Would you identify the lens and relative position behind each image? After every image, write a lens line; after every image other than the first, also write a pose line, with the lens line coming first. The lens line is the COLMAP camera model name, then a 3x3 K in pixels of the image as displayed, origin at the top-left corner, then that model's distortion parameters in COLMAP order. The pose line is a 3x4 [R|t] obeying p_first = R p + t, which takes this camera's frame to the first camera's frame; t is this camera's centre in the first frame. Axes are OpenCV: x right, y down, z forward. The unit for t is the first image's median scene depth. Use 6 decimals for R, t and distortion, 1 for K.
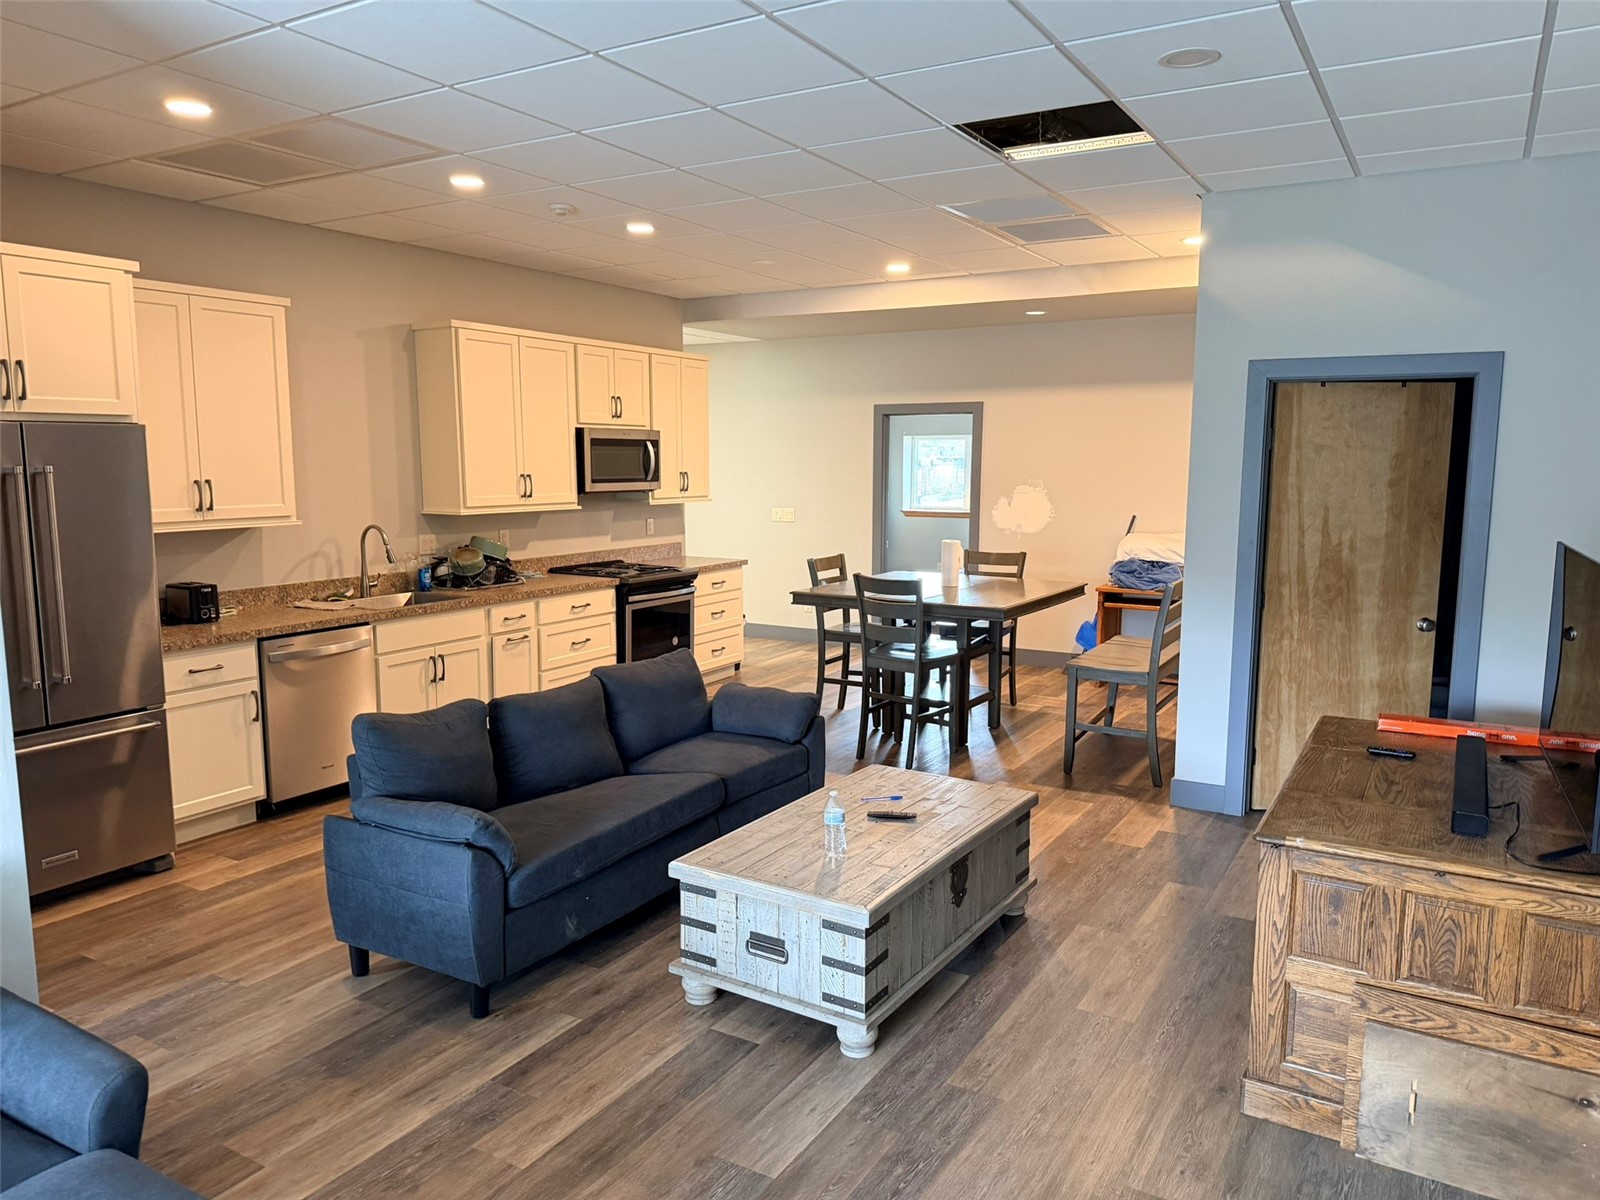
lens RADIAL K [[1130.5, 0, 797.0], [0, 1130.5, 602.5], [0, 0, 1]] dist [0.005270, -0.007497]
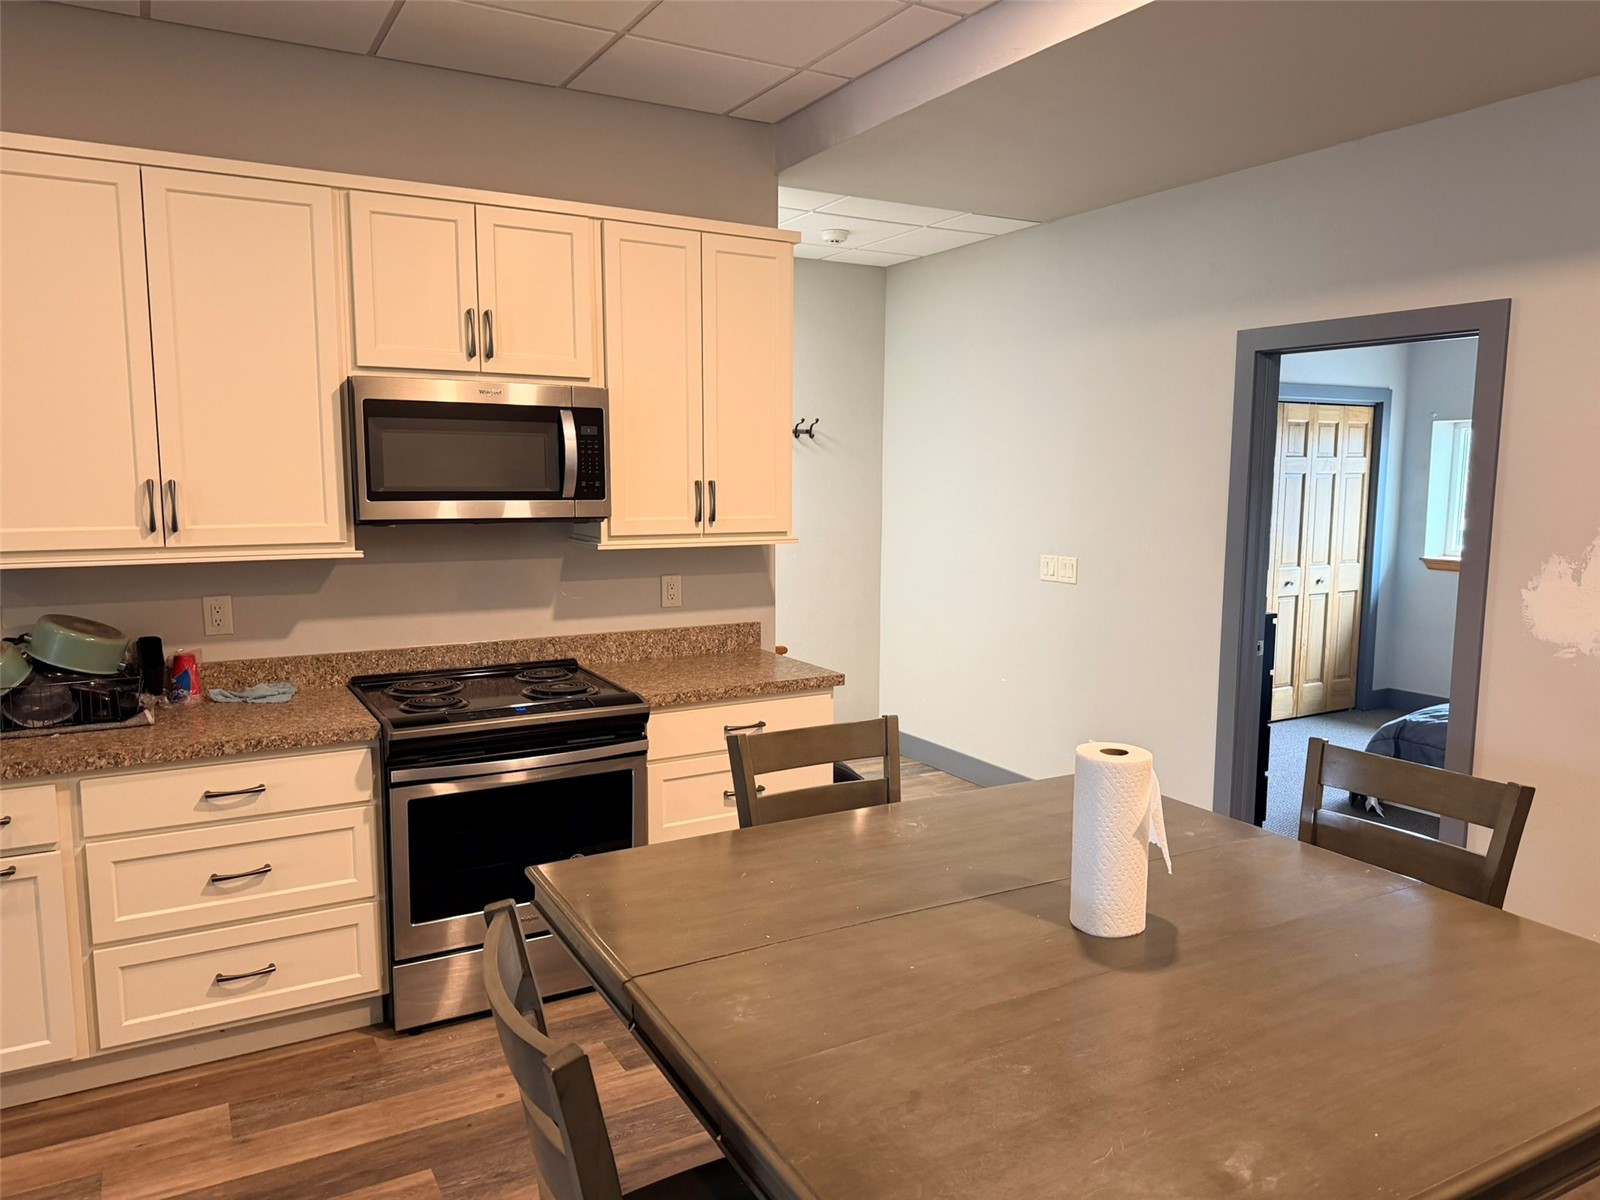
lens RADIAL K [[1130.5, 0, 802.1], [0, 1130.5, 599.9], [0, 0, 1]] dist [0.005270, -0.007497]
pose [[0.871675, 0.057369, -0.486715, 0.174719], [-0.064339, 0.997925, 0.002398, -0.074232], [0.485843, 0.029225, 0.873558, 0.652942]]
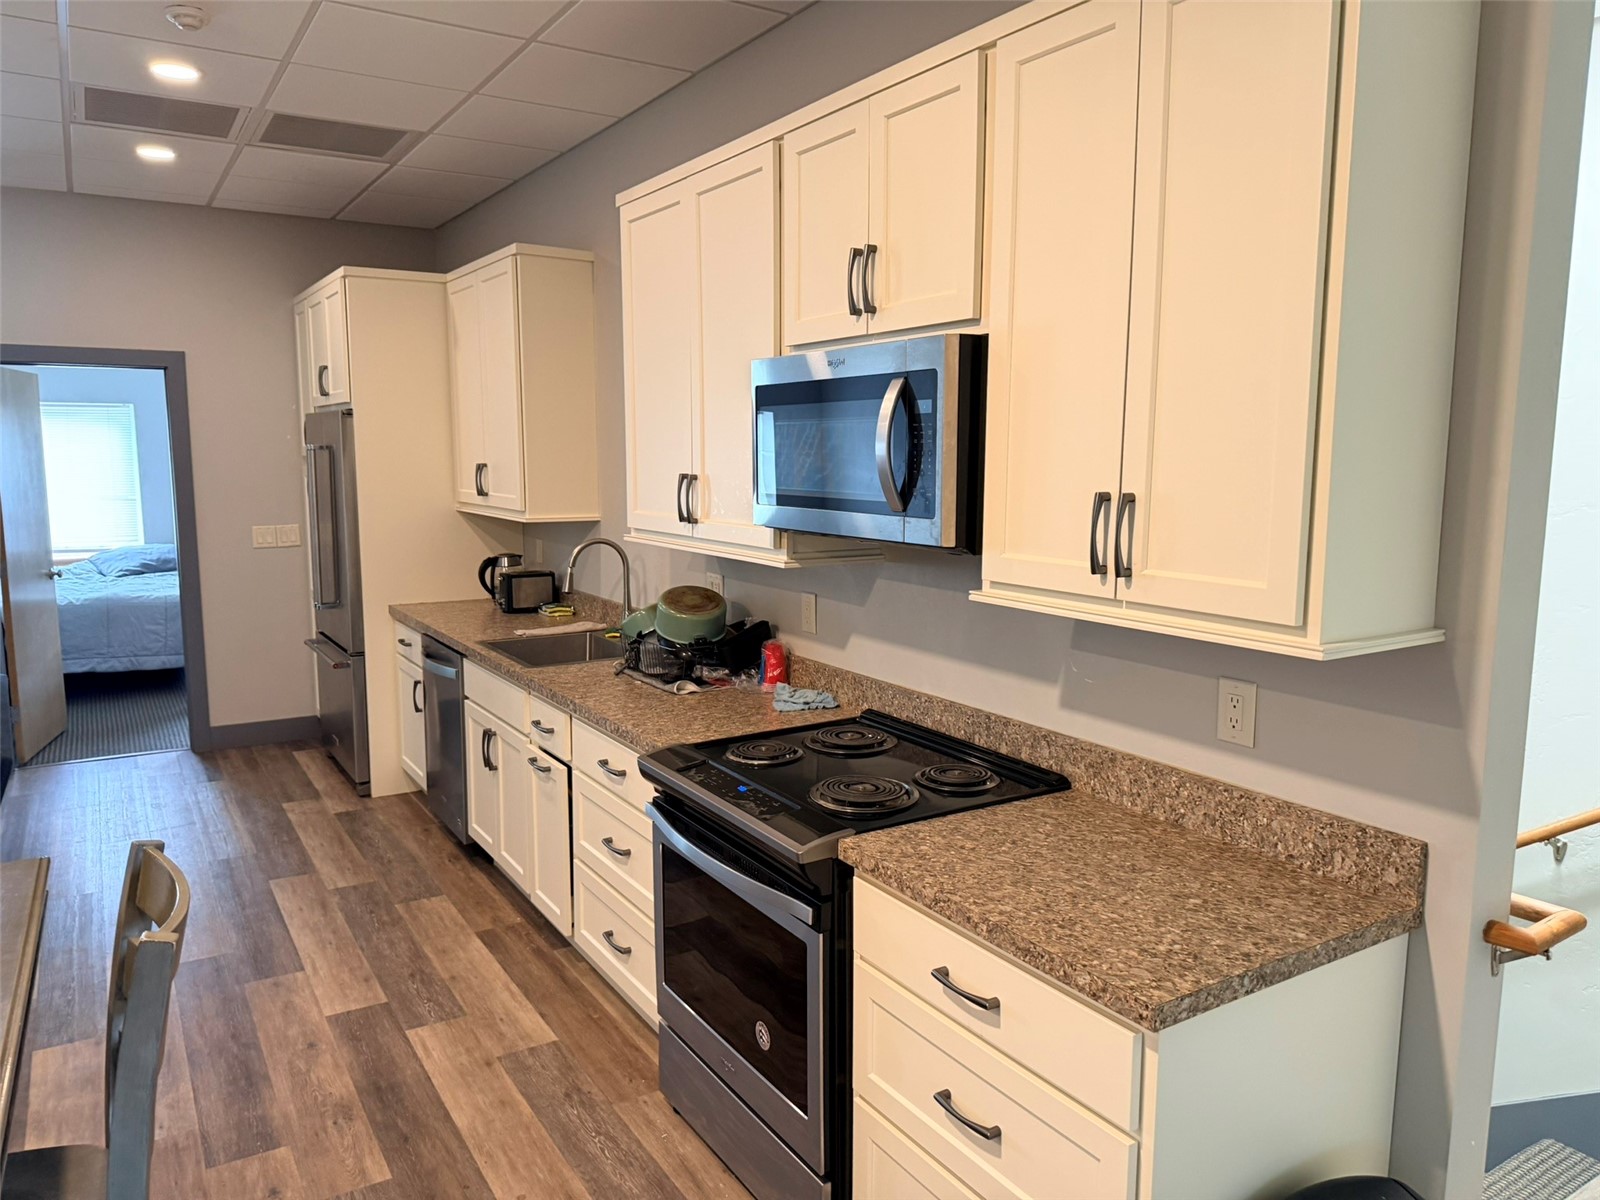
lens RADIAL K [[1130.5, 0, 741.1], [0, 1130.5, 568.2], [0, 0, 1]] dist [0.005270, -0.007497]
pose [[-0.477530, 0.093795, -0.873595, 0.147470], [-0.113453, 0.979379, 0.167169, -0.138454], [0.871260, 0.178940, -0.457041, 1.107251]]
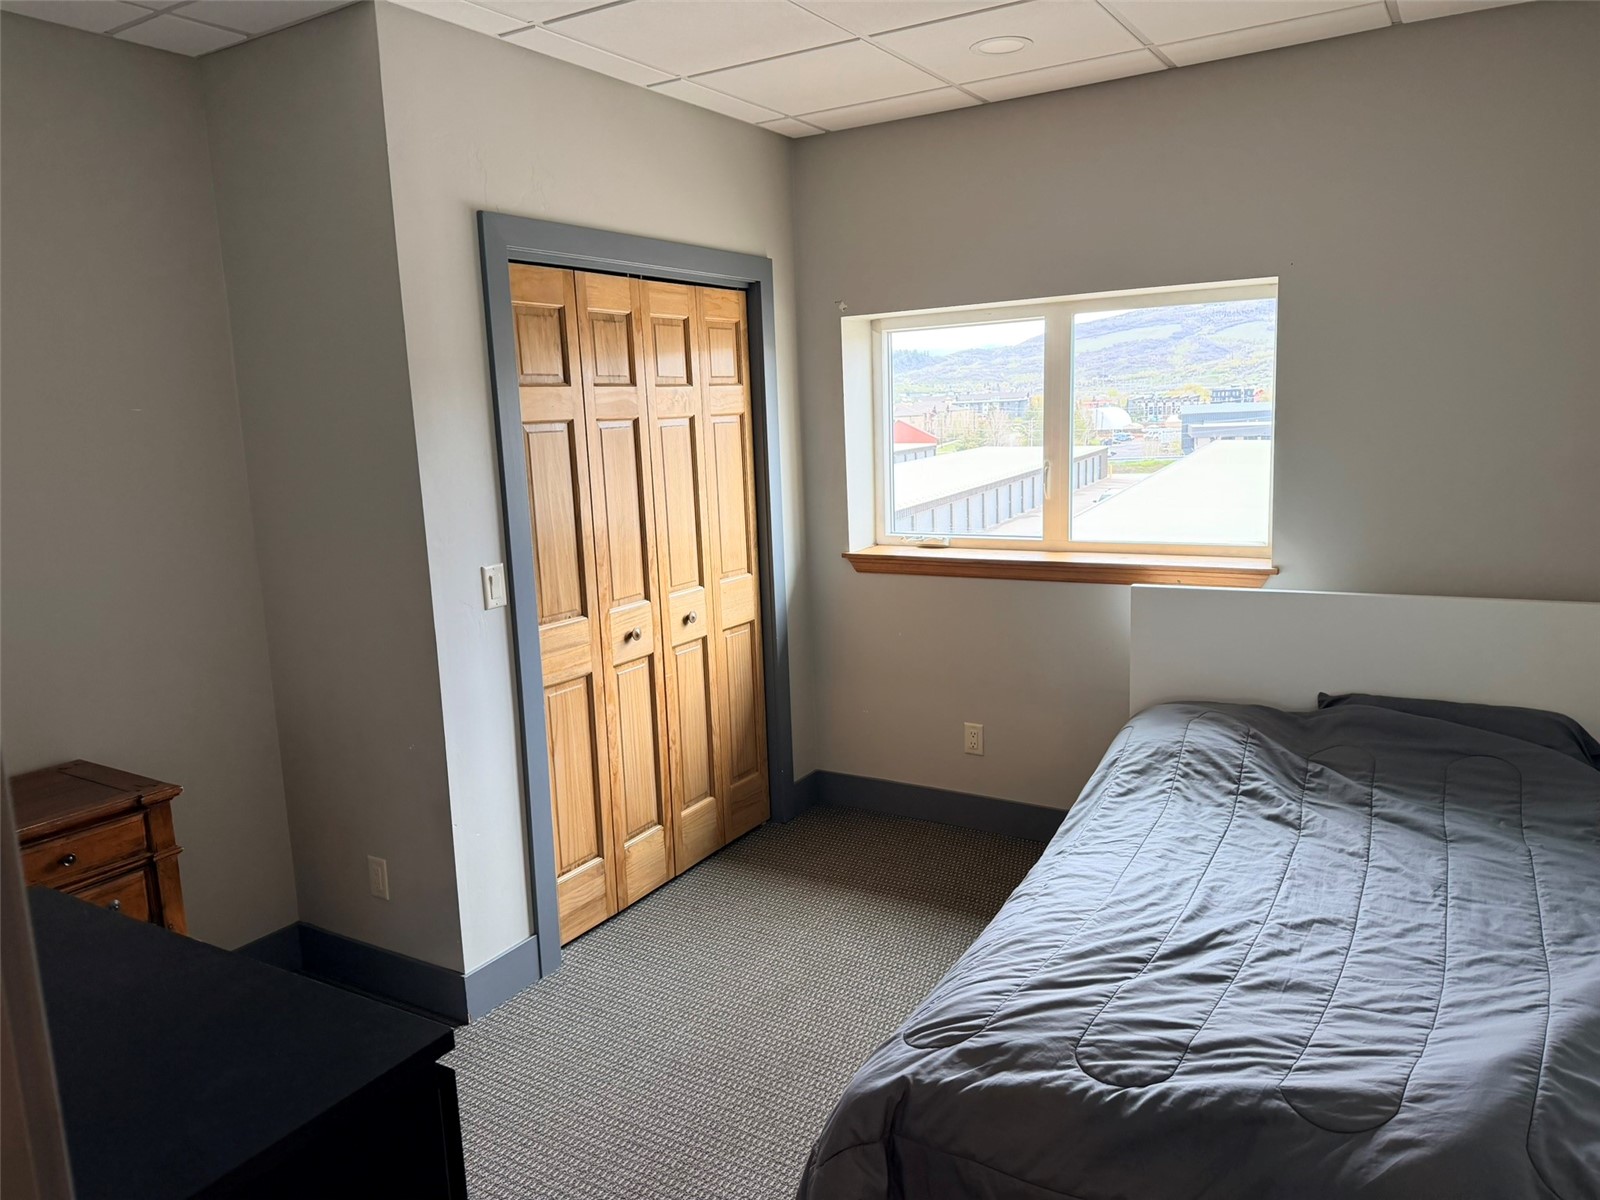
lens RADIAL K [[1130.5, 0, 801.9], [0, 1130.5, 597.3], [0, 0, 1]] dist [0.005270, -0.007497]
pose [[0.998936, -0.043835, -0.014324, 0.160382], [0.044346, 0.998311, 0.037524, -0.111979], [0.012655, -0.038119, 0.999193, 0.950141]]
